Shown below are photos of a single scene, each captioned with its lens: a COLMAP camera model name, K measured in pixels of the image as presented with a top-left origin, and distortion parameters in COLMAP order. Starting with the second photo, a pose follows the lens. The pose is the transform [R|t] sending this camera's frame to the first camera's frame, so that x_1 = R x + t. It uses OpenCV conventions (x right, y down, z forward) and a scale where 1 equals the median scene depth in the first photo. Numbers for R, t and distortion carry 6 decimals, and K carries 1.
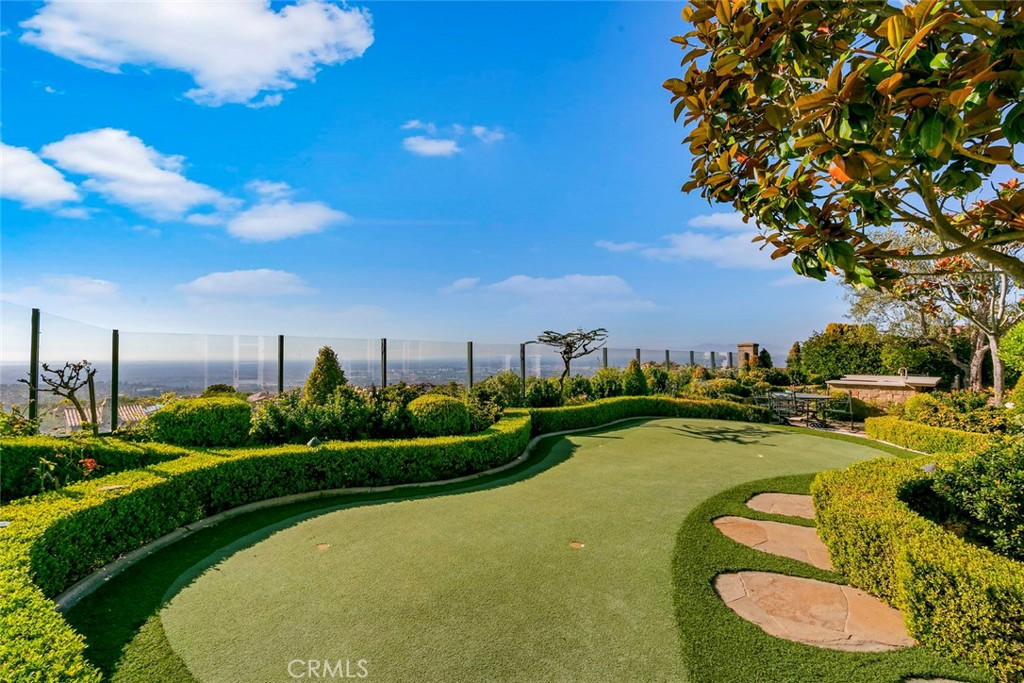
lens RADIAL K [[416.3, 0, 511.7], [0, 416.3, 349.2], [0, 0, 1]] dist [-0.000273, -0.000134]
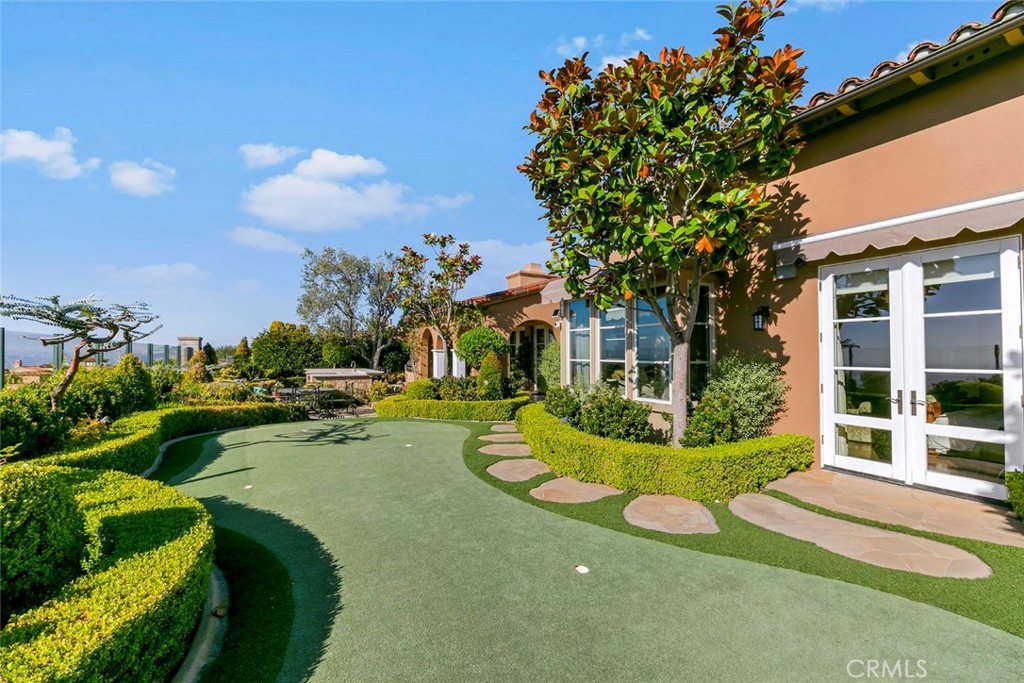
lens RADIAL K [[416.3, 0, 511.7], [0, 416.3, 349.2], [0, 0, 1]] dist [-0.000273, -0.000134]
pose [[0.210233, 0.012045, 0.977577, -0.169994], [-0.019985, 0.999768, -0.008021, 0.006811], [-0.977447, -0.017850, 0.210425, 0.230126]]
